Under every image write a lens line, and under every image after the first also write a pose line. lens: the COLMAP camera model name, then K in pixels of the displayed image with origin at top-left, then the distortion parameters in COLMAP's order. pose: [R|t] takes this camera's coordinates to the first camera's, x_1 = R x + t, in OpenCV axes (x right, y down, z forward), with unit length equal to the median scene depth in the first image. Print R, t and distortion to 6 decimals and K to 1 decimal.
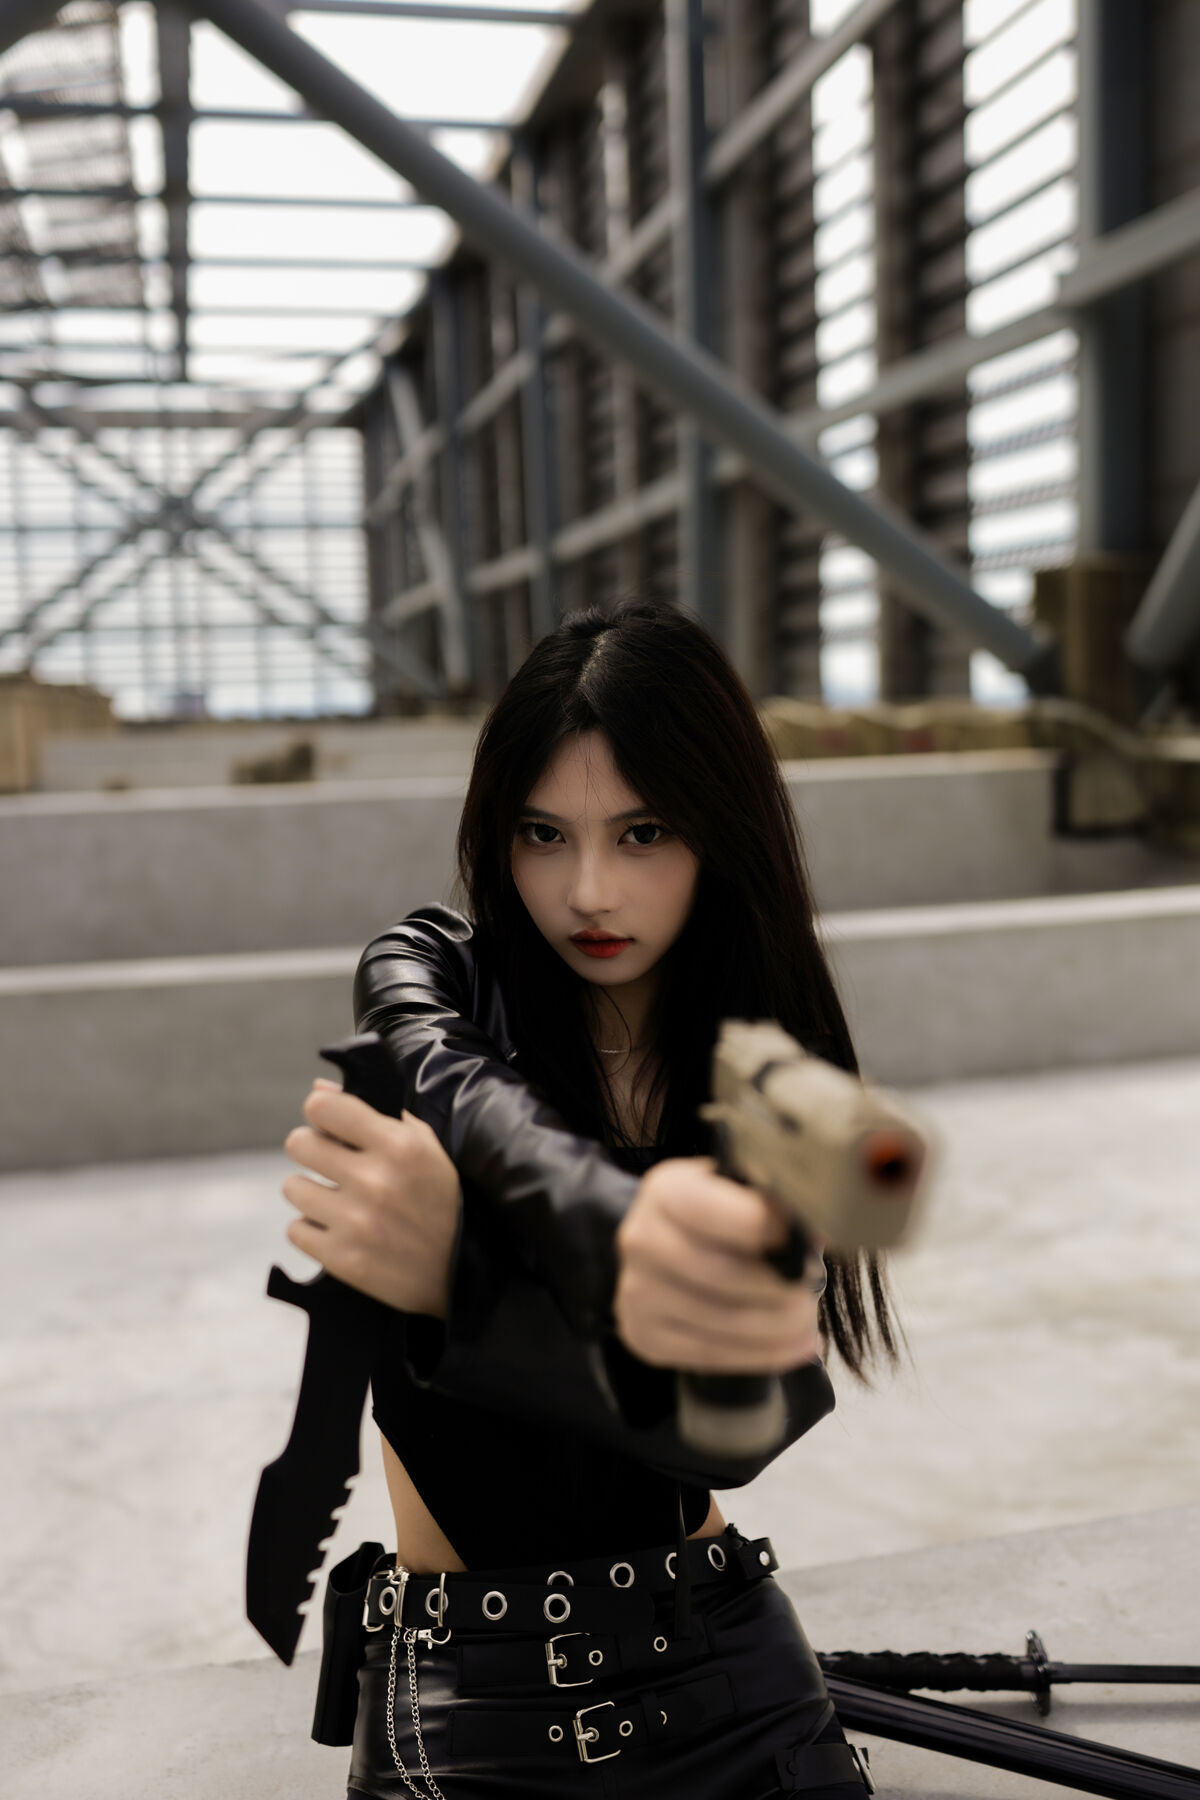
lens RADIAL K [[1695.7, 0, 590.2], [0, 1695.7, 916.9], [0, 0, 1]] dist [-0.008642, 0.000000]
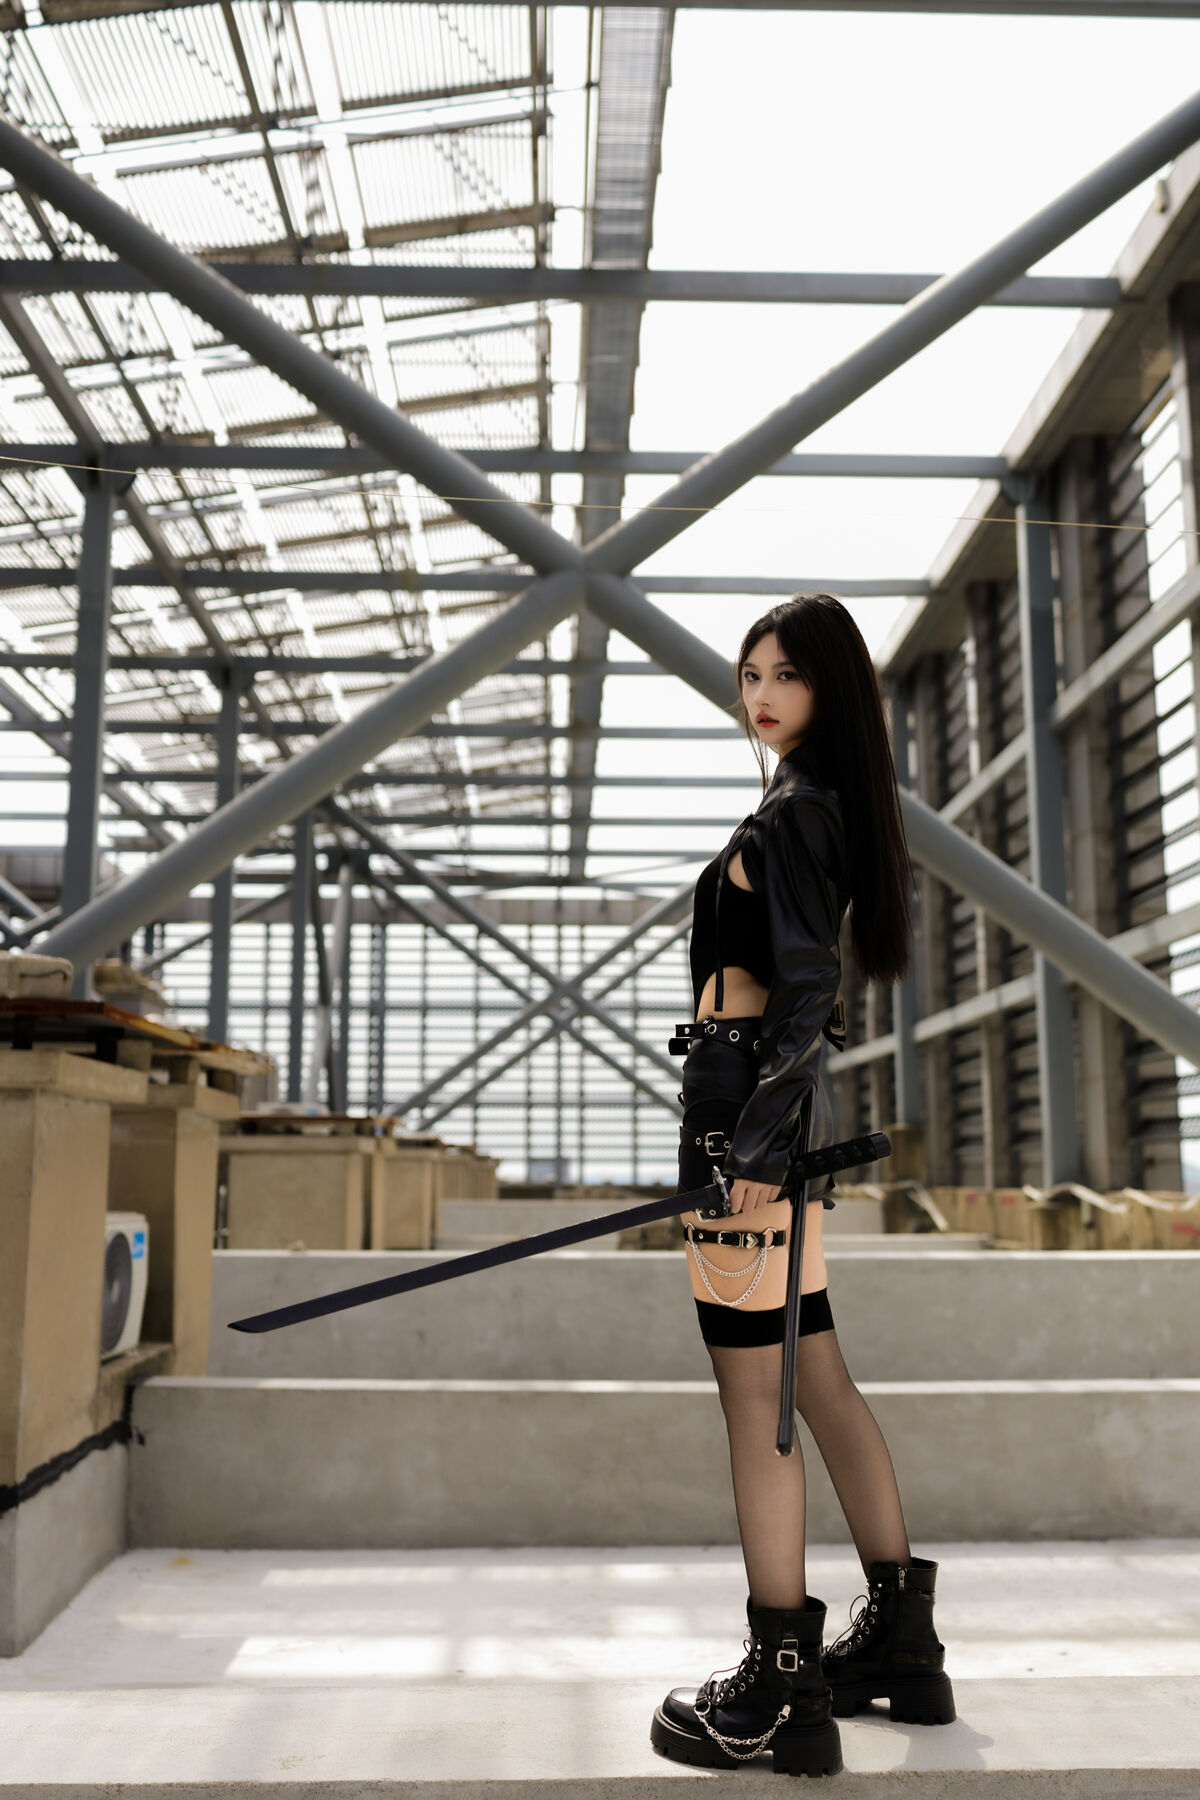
lens RADIAL K [[1695.7, 0, 628.8], [0, 1695.7, 890.6], [0, 0, 1]] dist [-0.008642, 0.000000]
pose [[0.981950, 0.001313, -0.189134, 0.002082], [-0.056224, 0.956799, -0.285262, 0.006038], [0.180589, 0.290747, 0.939603, -0.044909]]
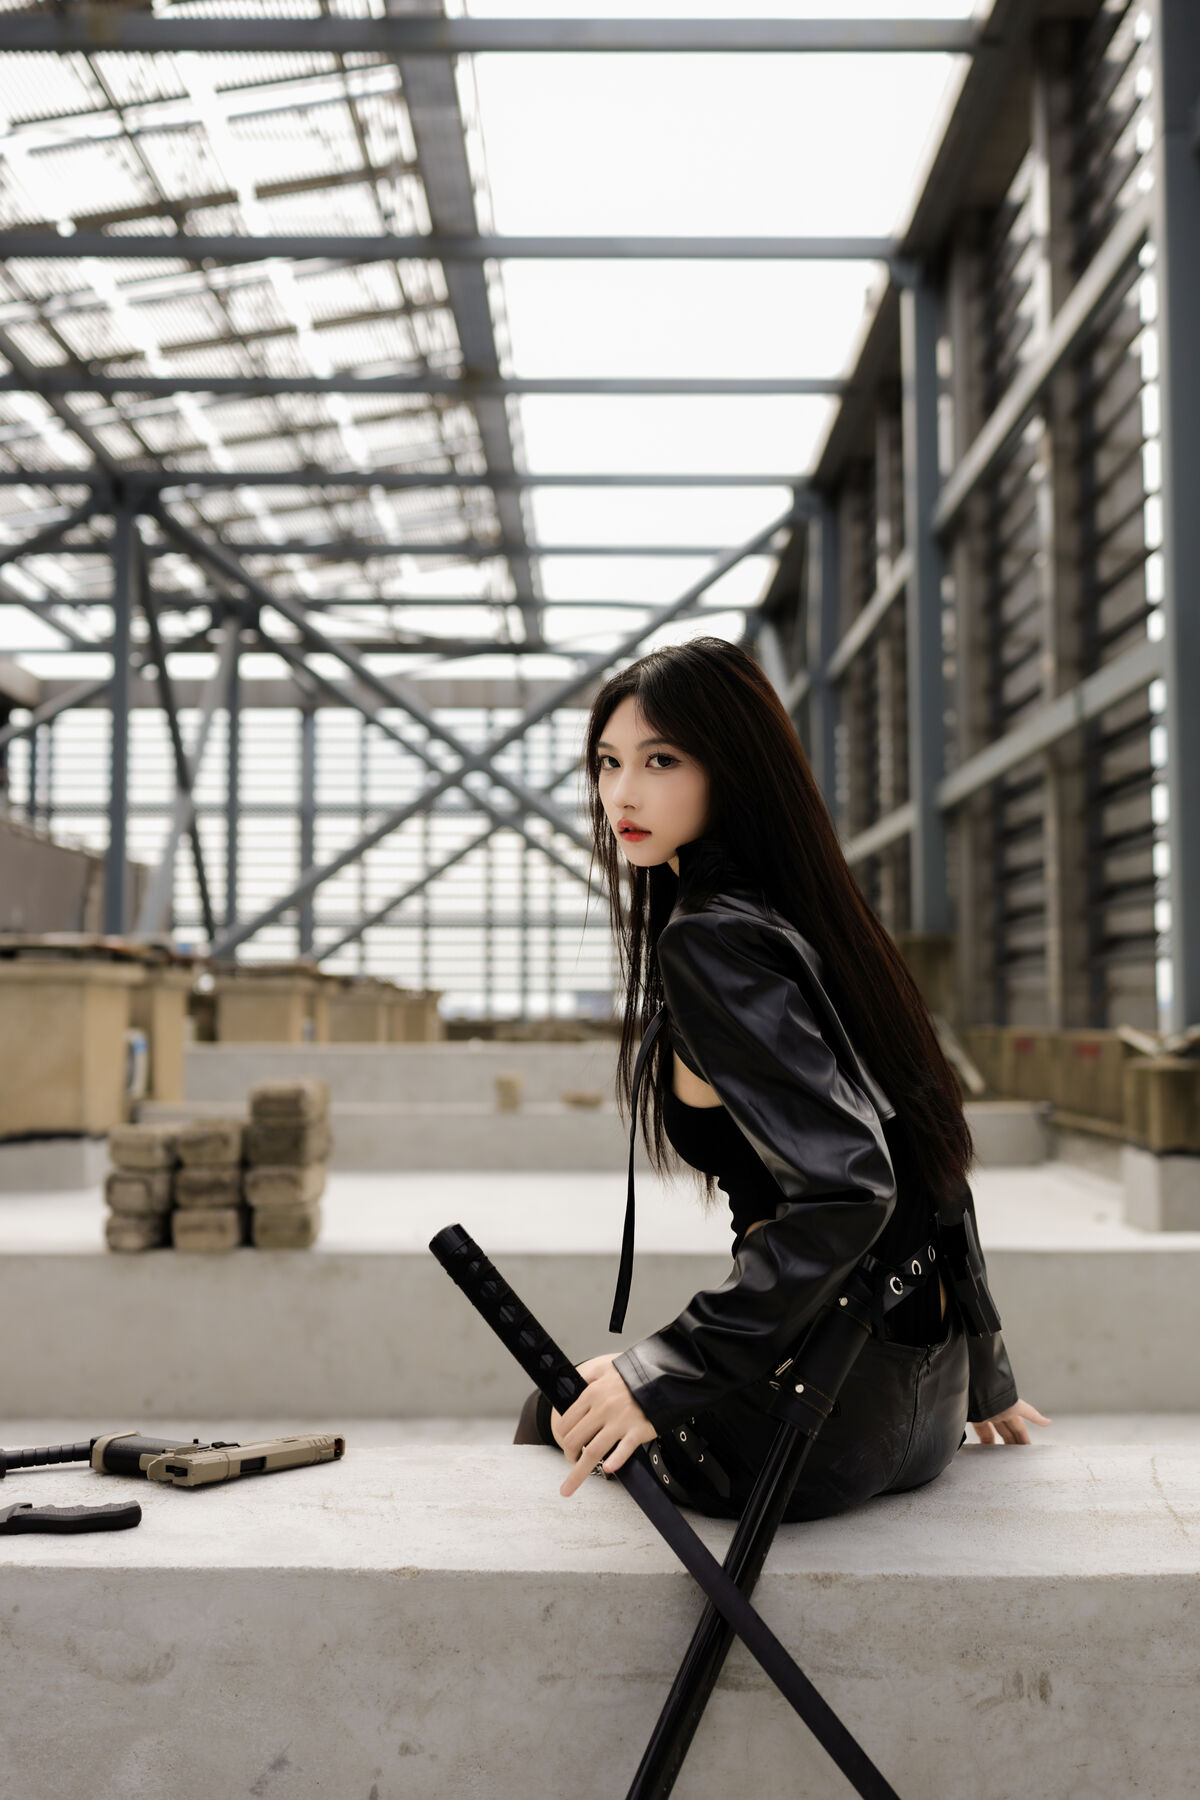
lens RADIAL K [[1695.7, 0, 602.0], [0, 1695.7, 903.3], [0, 0, 1]] dist [-0.008642, 0.000000]
pose [[0.972747, 0.017704, -0.231192, 0.003566], [-0.061072, 0.981436, -0.181807, -0.033035], [0.223681, 0.190971, 0.955770, 0.254366]]
